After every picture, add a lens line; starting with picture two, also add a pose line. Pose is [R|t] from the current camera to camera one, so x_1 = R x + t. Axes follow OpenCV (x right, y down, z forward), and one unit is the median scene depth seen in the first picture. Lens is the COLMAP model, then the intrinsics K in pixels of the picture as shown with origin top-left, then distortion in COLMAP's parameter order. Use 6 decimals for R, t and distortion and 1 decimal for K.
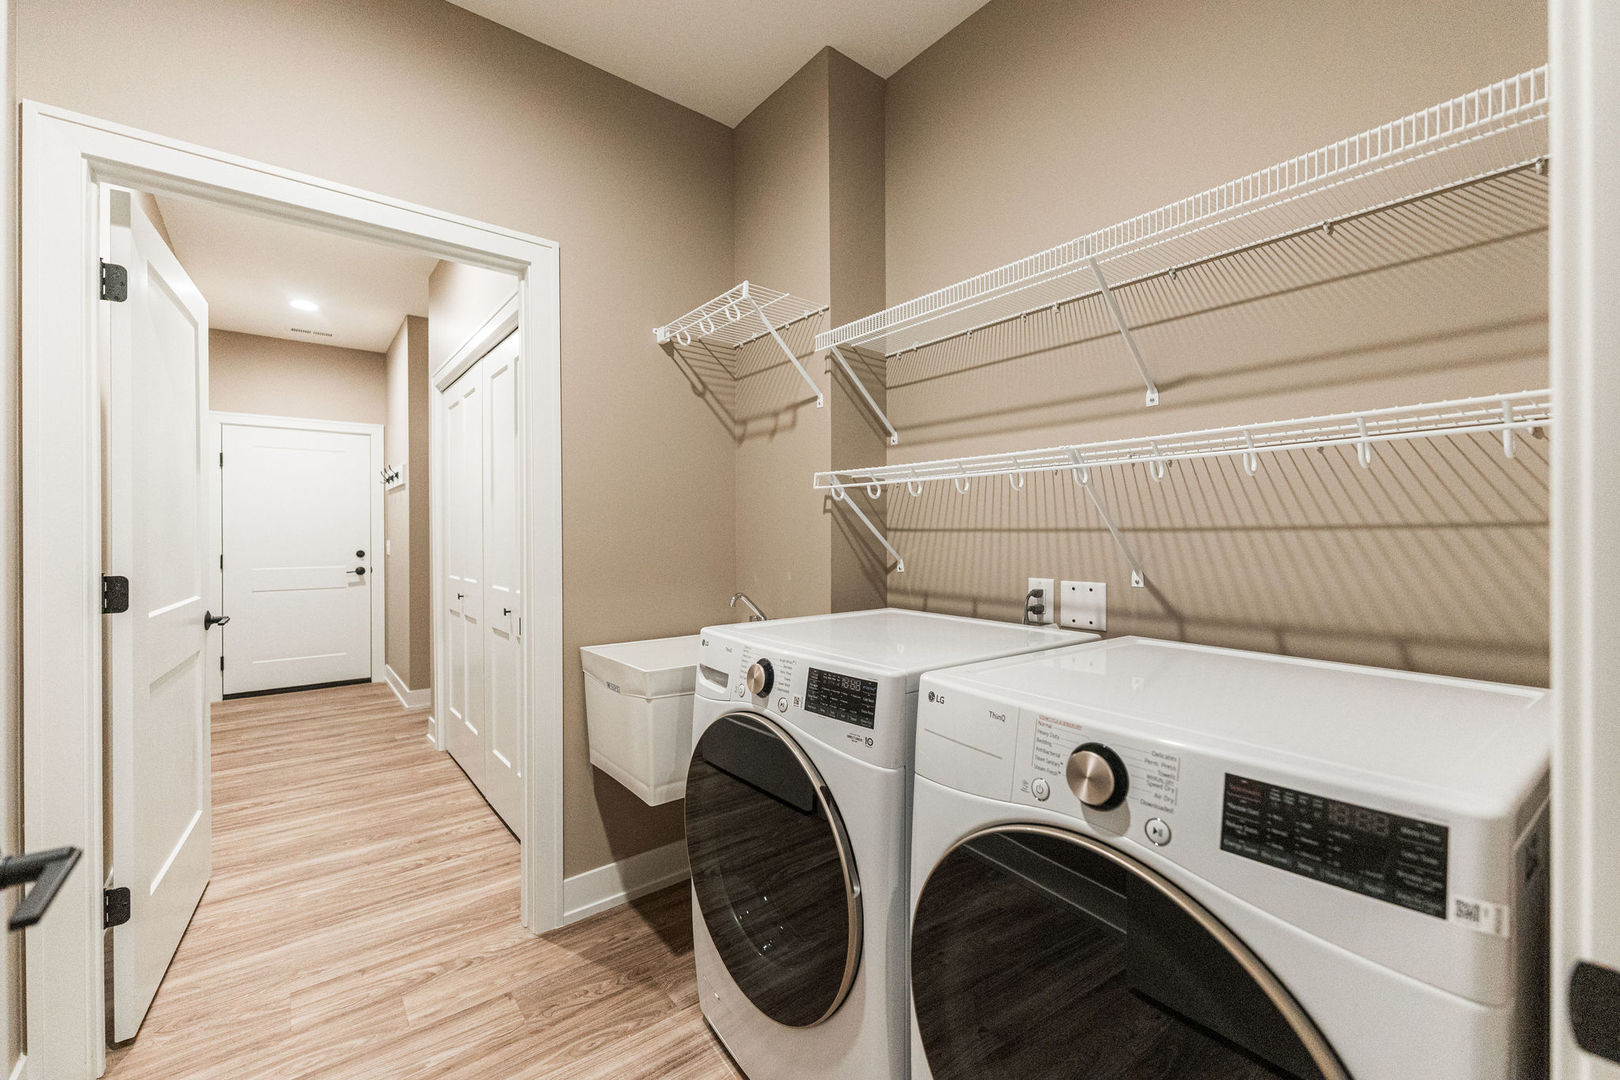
lens RADIAL K [[656.6, 0, 815.0], [0, 656.6, 536.4], [0, 0, 1]] dist [0.001320, 0.000022]
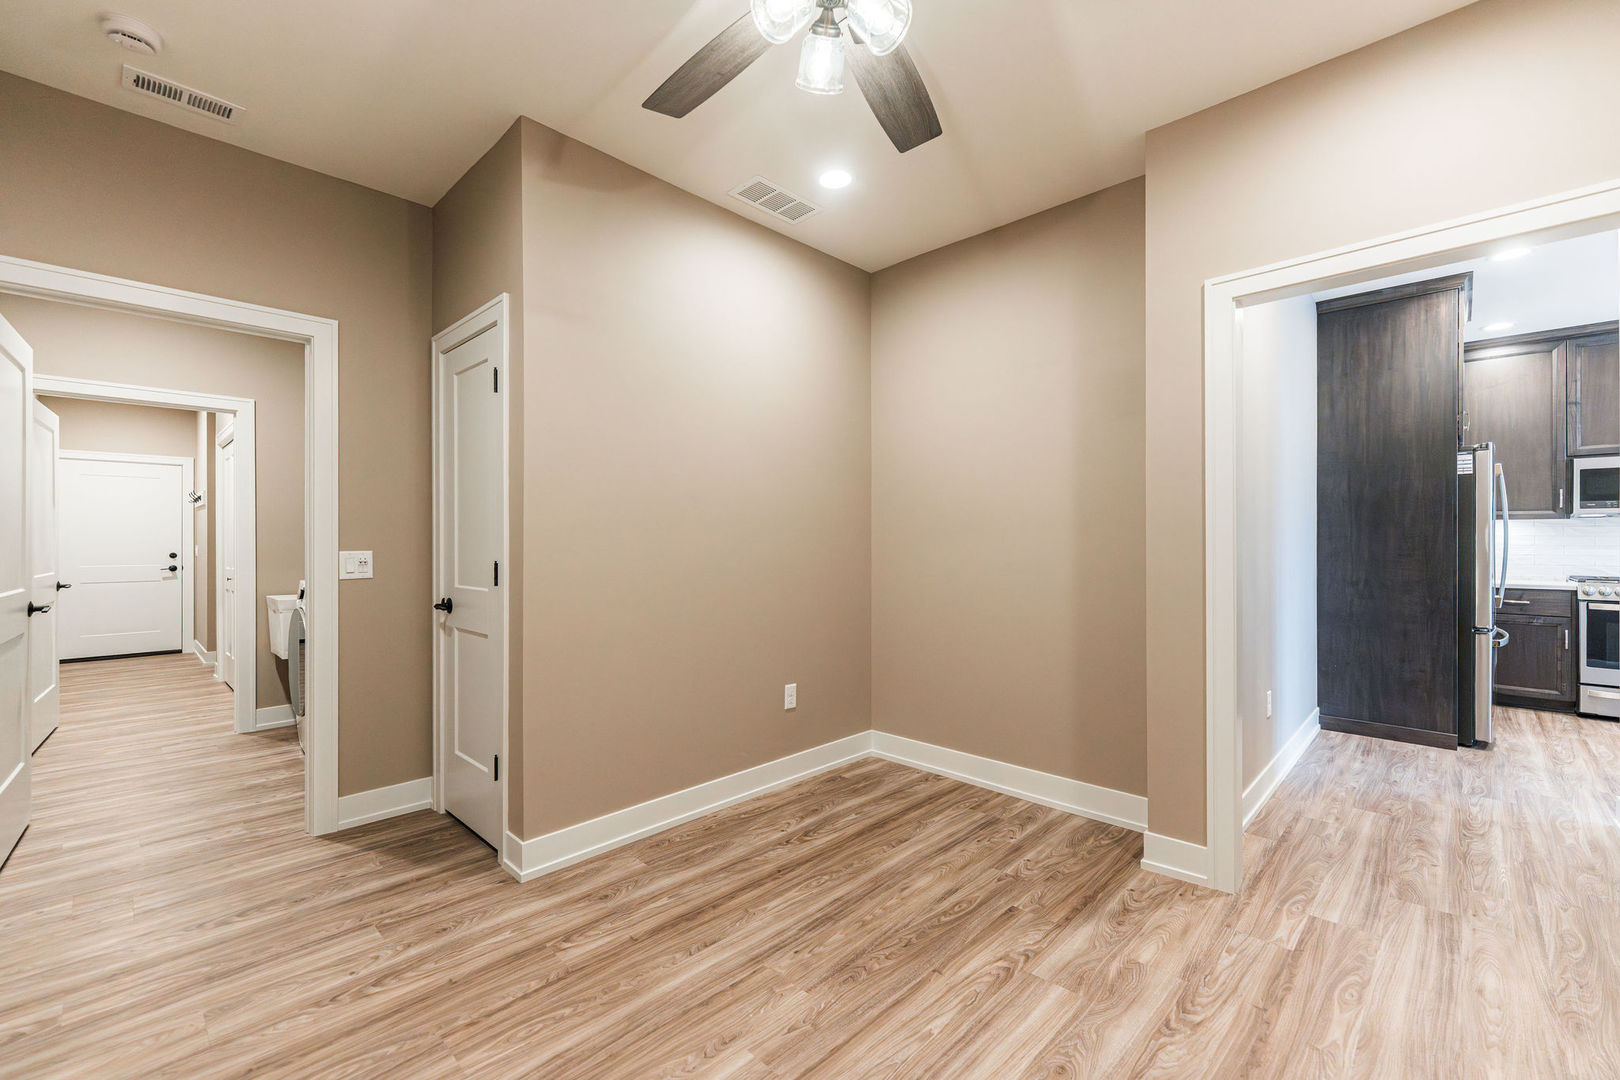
lens RADIAL K [[656.6, 0, 803.4], [0, 656.6, 541.4], [0, 0, 1]] dist [0.001320, 0.000022]
pose [[0.991781, 0.002385, 0.127928, 0.453814], [-0.002157, 0.999996, -0.001919, -0.002270], [-0.127932, 0.001627, 0.991782, -0.542439]]
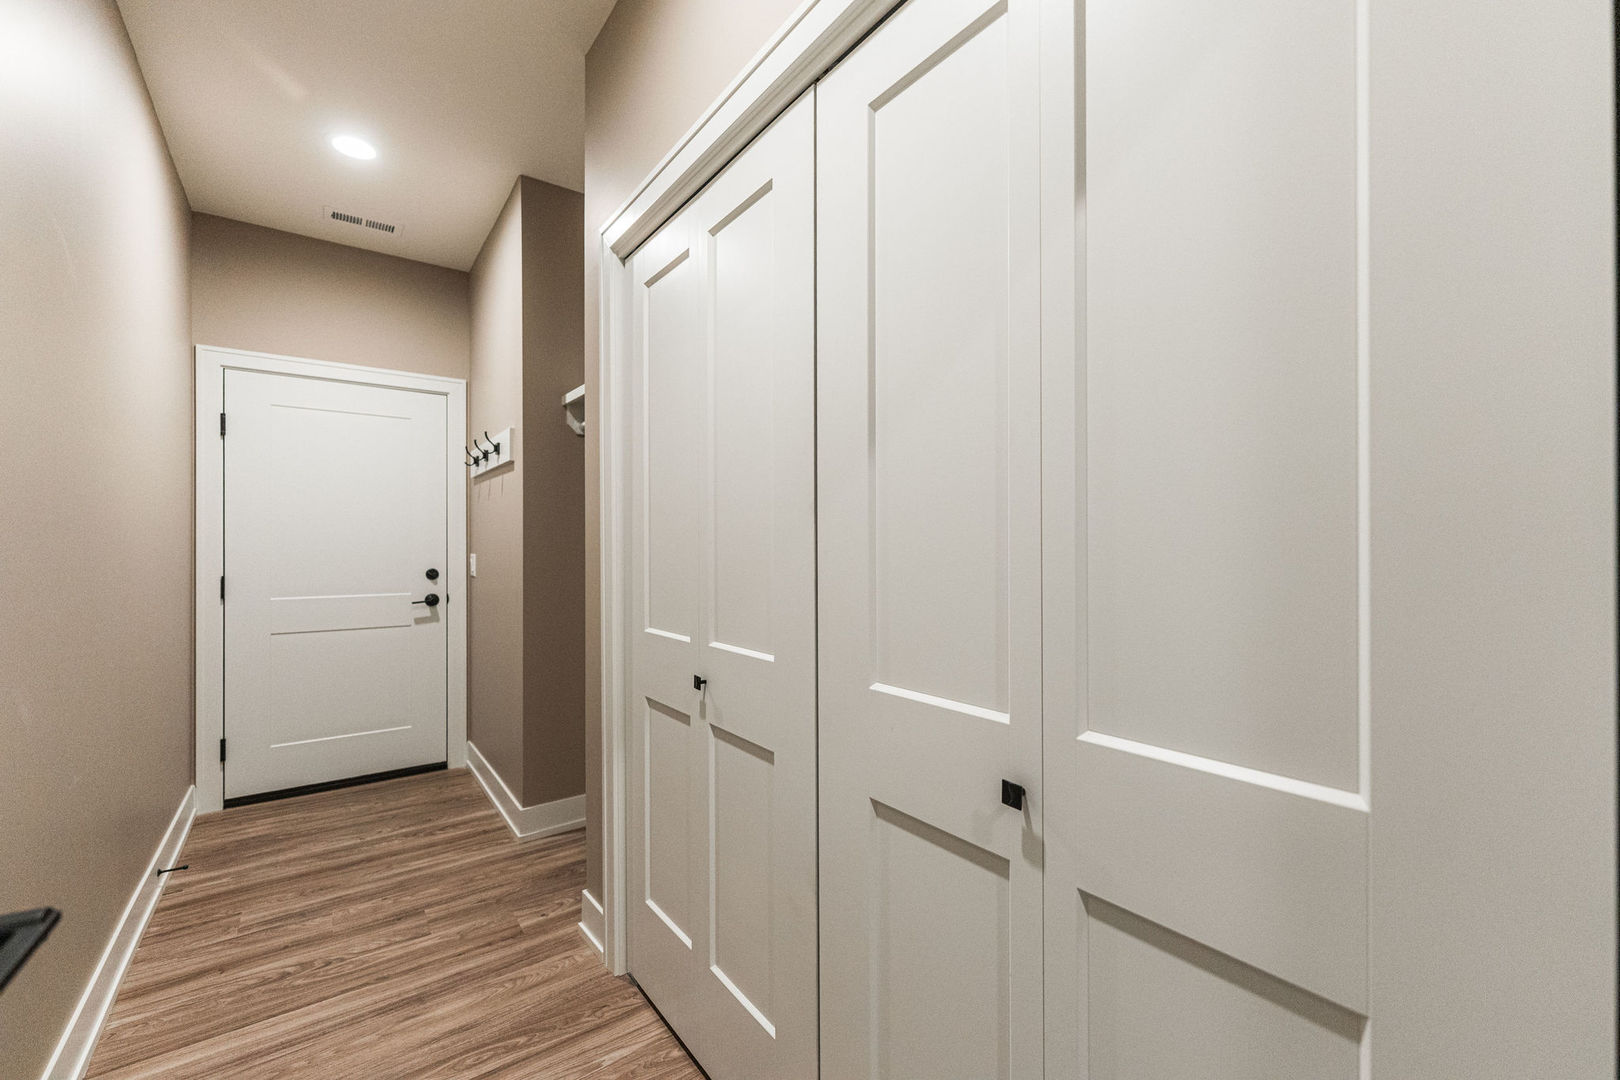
lens RADIAL K [[656.6, 0, 811.4], [0, 656.6, 549.1], [0, 0, 1]] dist [0.001320, 0.000022]
pose [[0.999173, 0.002449, -0.040581, -0.326405], [-0.002430, 0.999997, 0.000515, -0.000048], [0.040582, -0.000416, 0.999176, 0.408923]]
